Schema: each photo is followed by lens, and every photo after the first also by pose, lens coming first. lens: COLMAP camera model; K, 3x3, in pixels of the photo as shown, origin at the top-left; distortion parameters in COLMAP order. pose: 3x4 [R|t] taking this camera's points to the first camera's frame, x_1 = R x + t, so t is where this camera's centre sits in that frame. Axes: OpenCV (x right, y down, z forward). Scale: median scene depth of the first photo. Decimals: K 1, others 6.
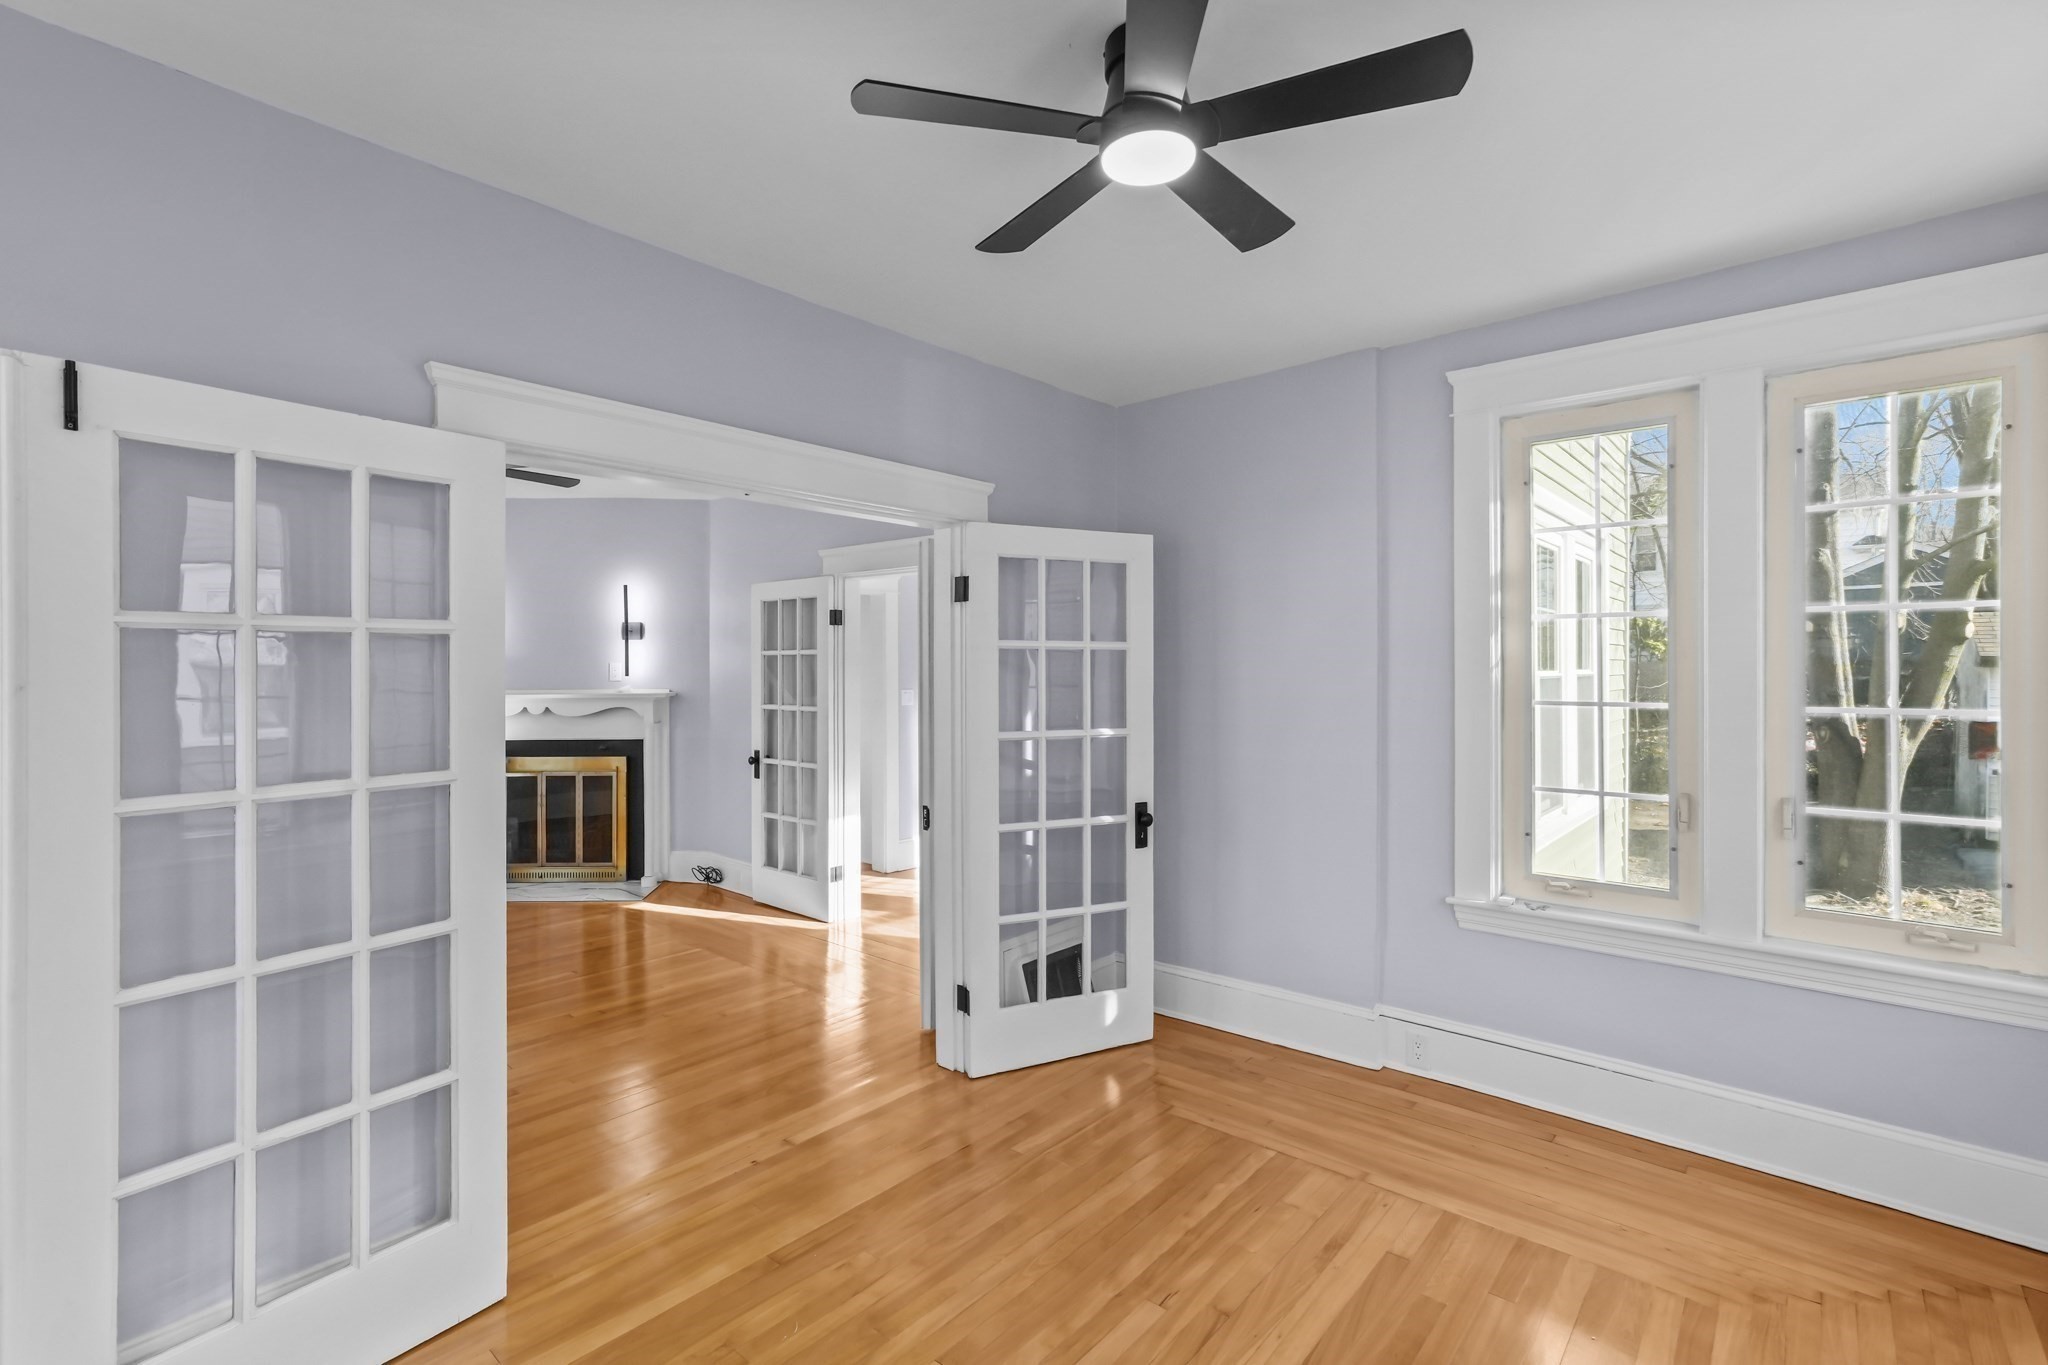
lens RADIAL K [[932.6, 0, 1007.8], [0, 932.6, 677.1], [0, 0, 1]] dist [-0.017589, 0.014051]
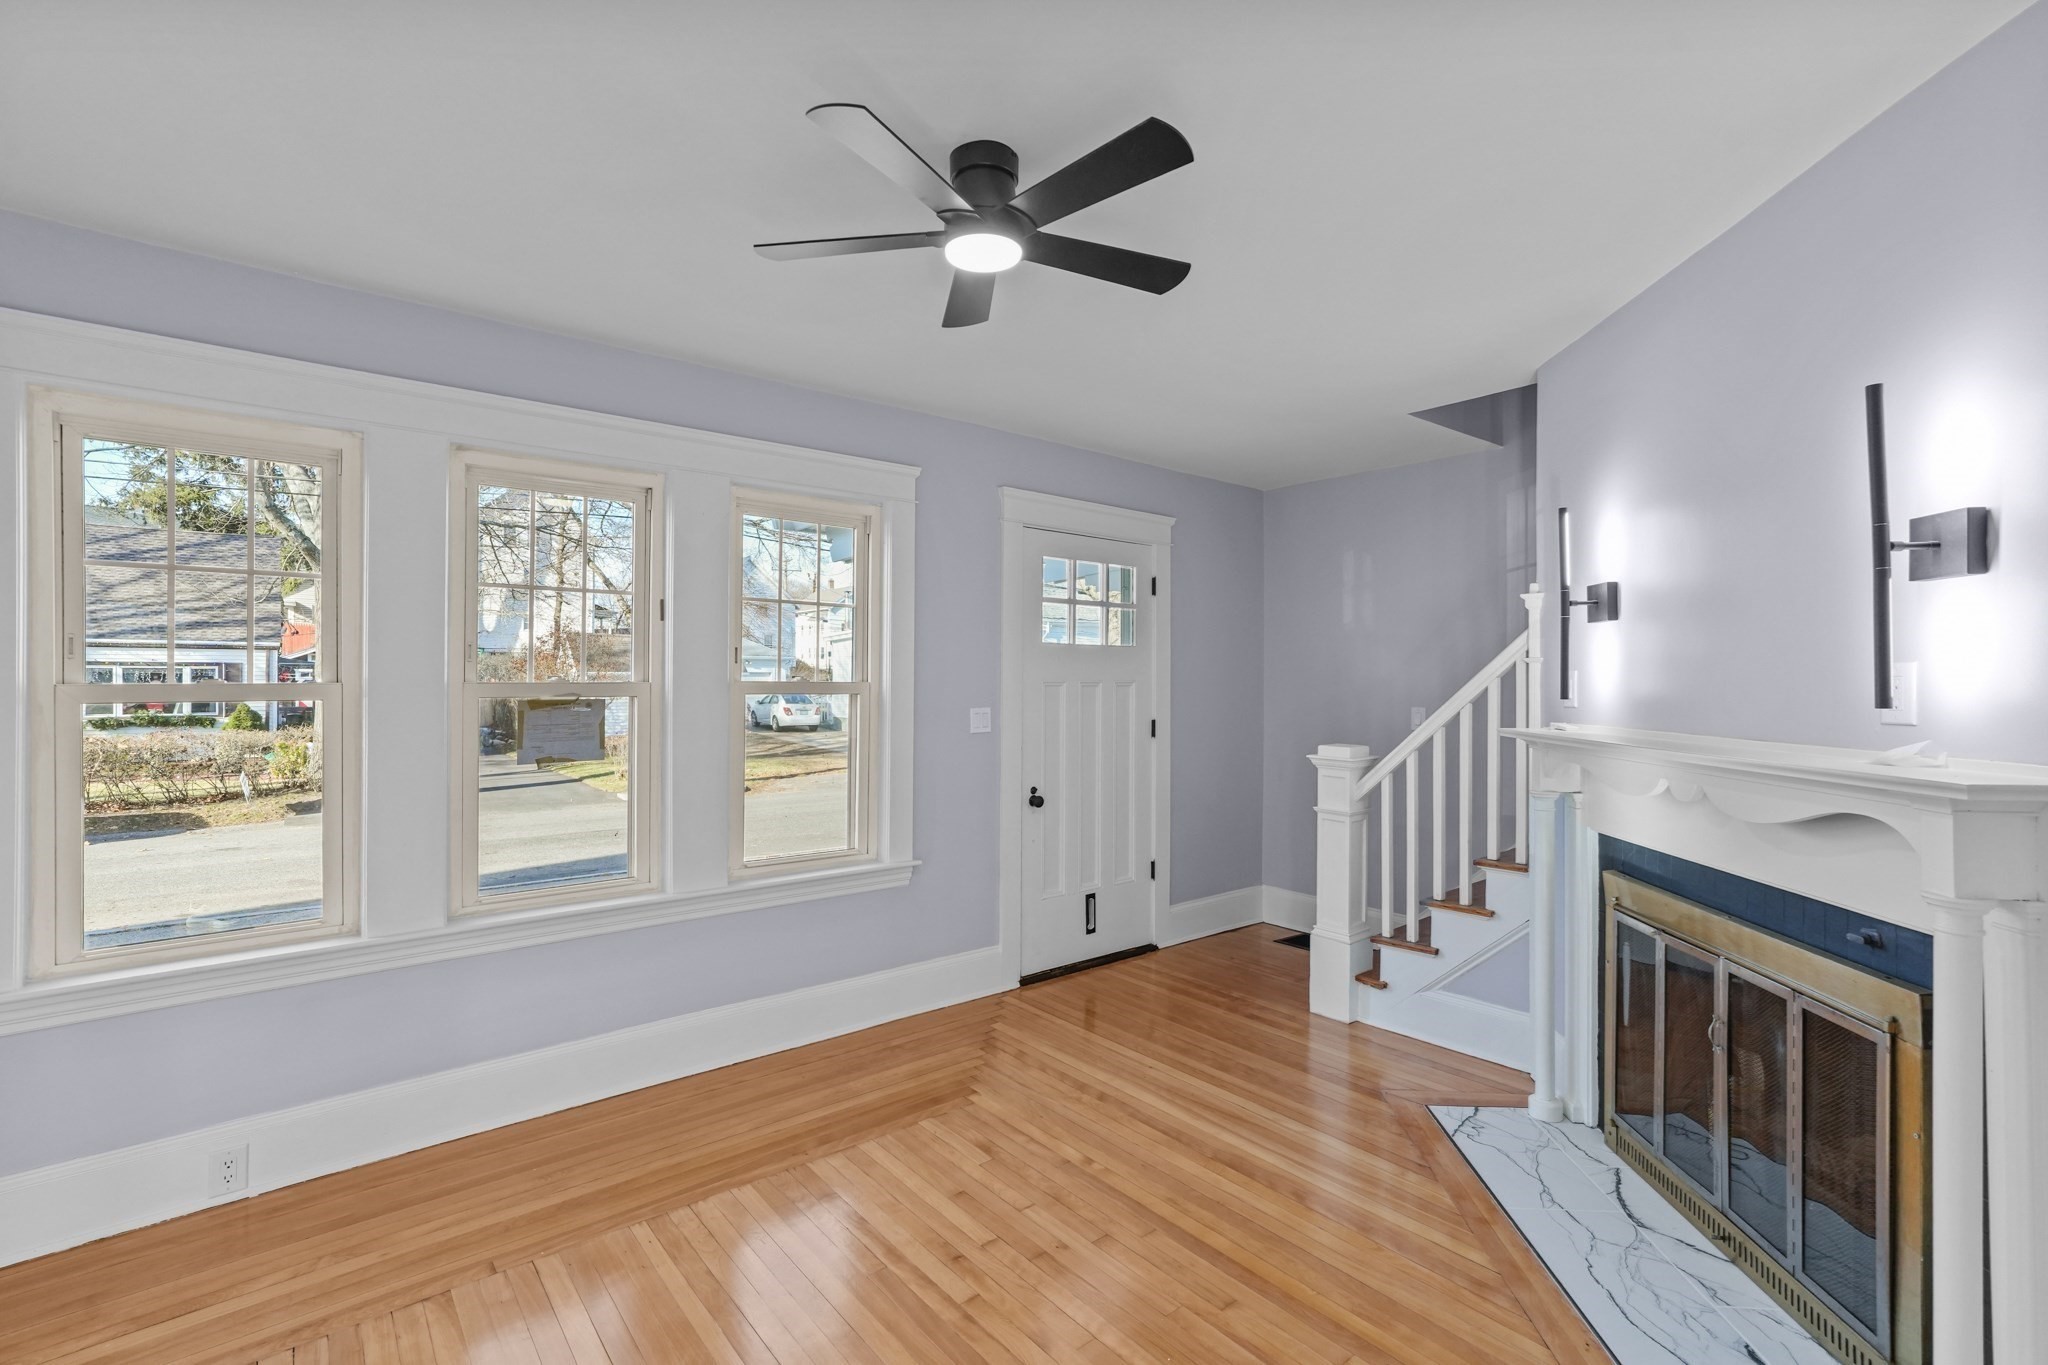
lens RADIAL K [[932.6, 0, 1051.6], [0, 932.6, 675.1], [0, 0, 1]] dist [-0.017589, 0.014051]
pose [[-0.132014, -0.005501, -0.991233, -0.095947], [-0.009858, 0.999942, -0.004236, -0.007663], [0.991199, 0.009212, -0.132061, 0.789559]]
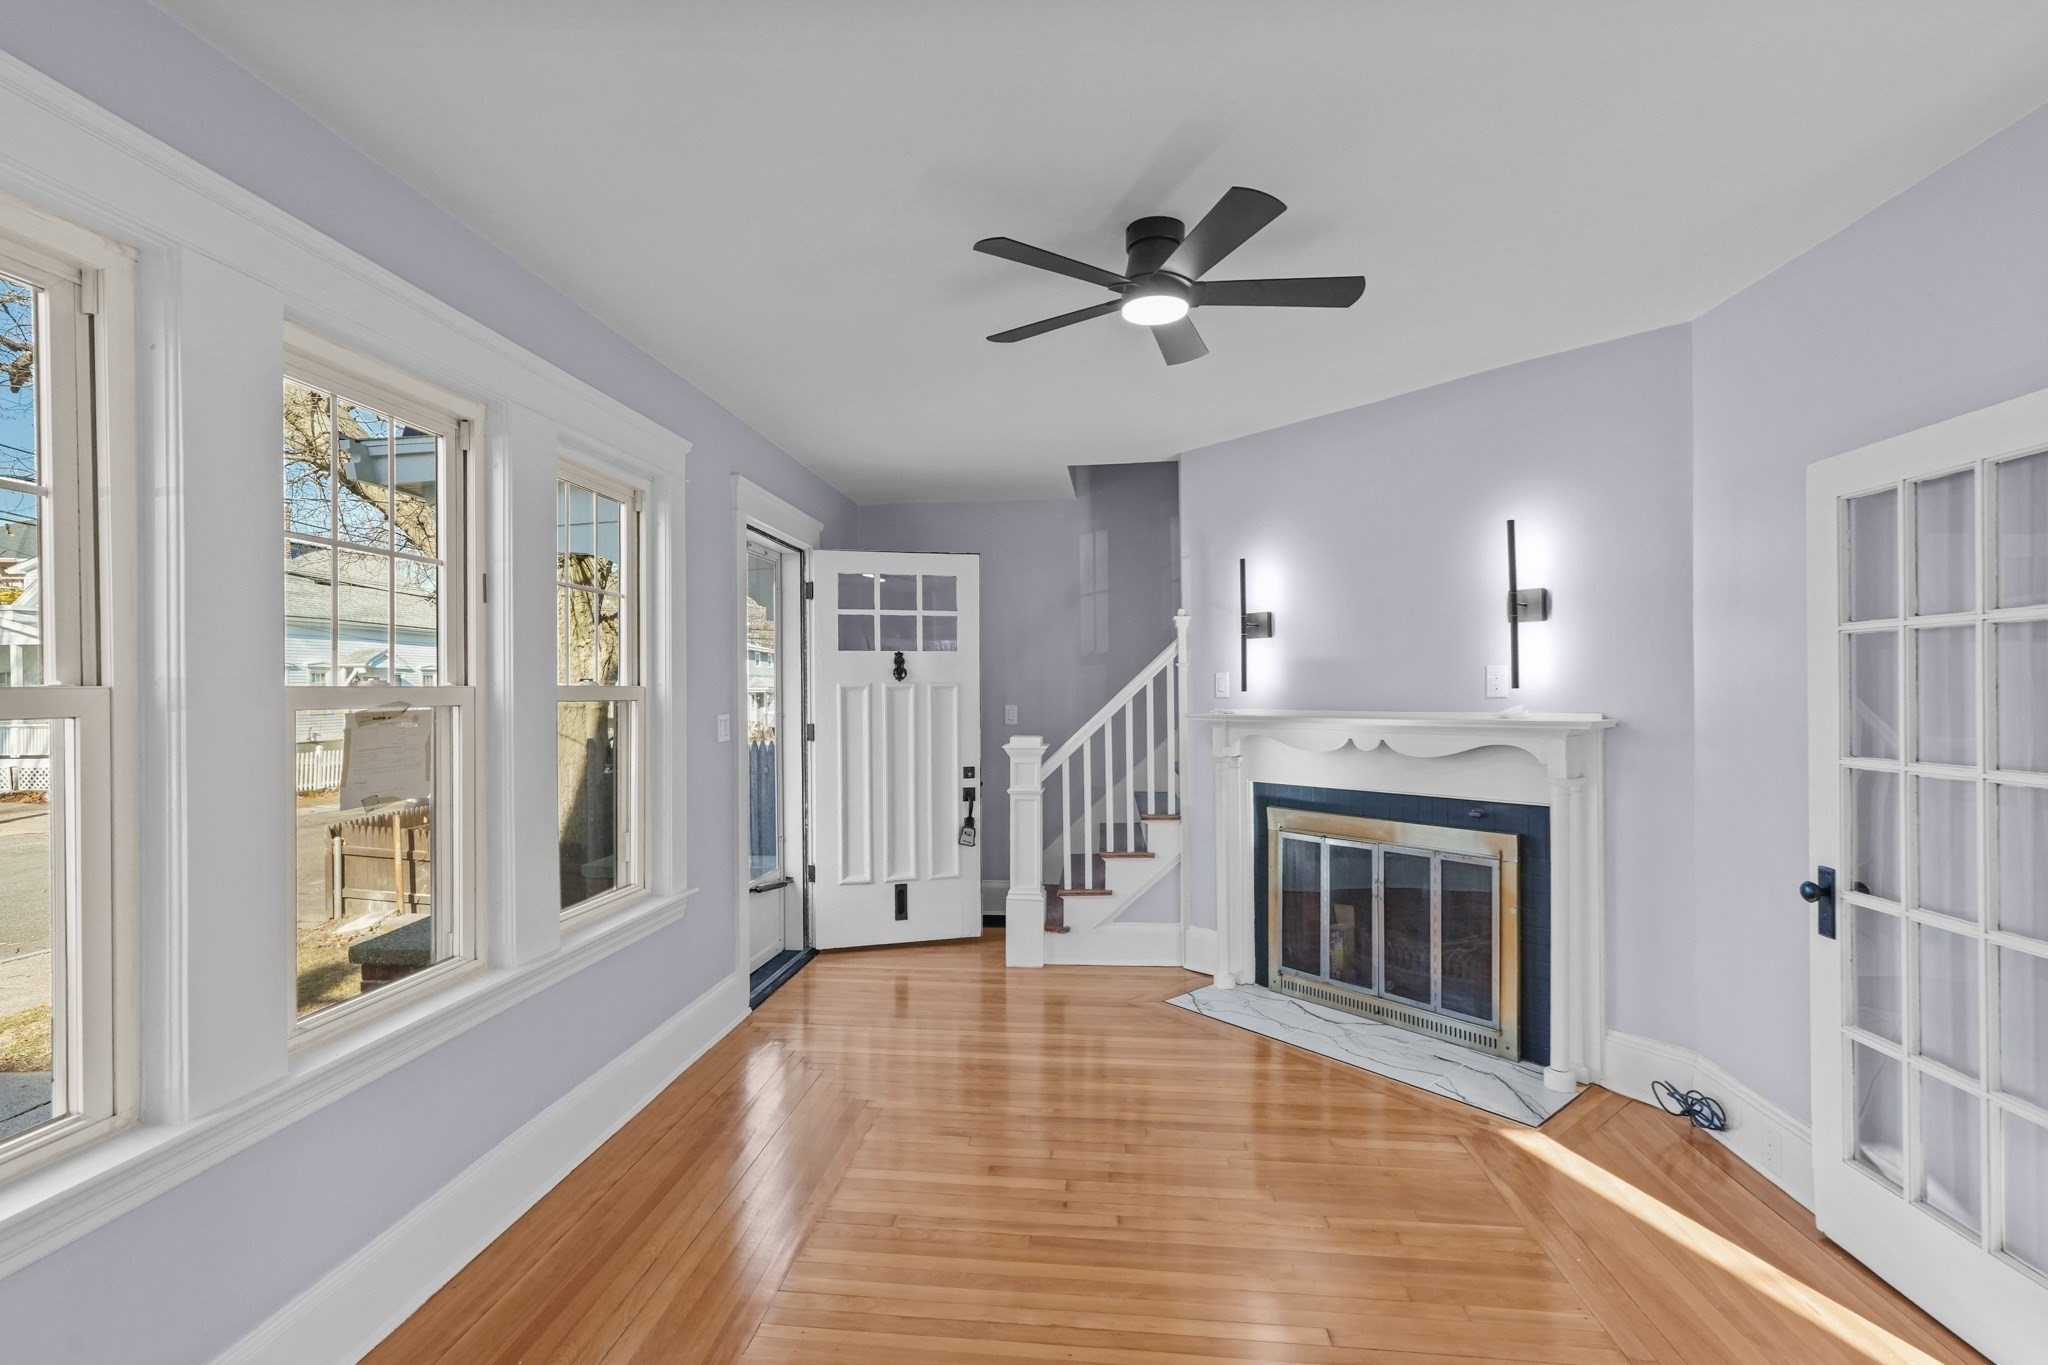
lens RADIAL K [[932.6, 0, 1039.4], [0, 932.6, 685.8], [0, 0, 1]] dist [-0.017589, 0.014051]
pose [[0.597232, -0.008223, -0.802026, -0.139835], [0.003990, 0.999966, -0.007282, 0.000287], [0.802058, 0.001149, 0.597244, 0.452725]]
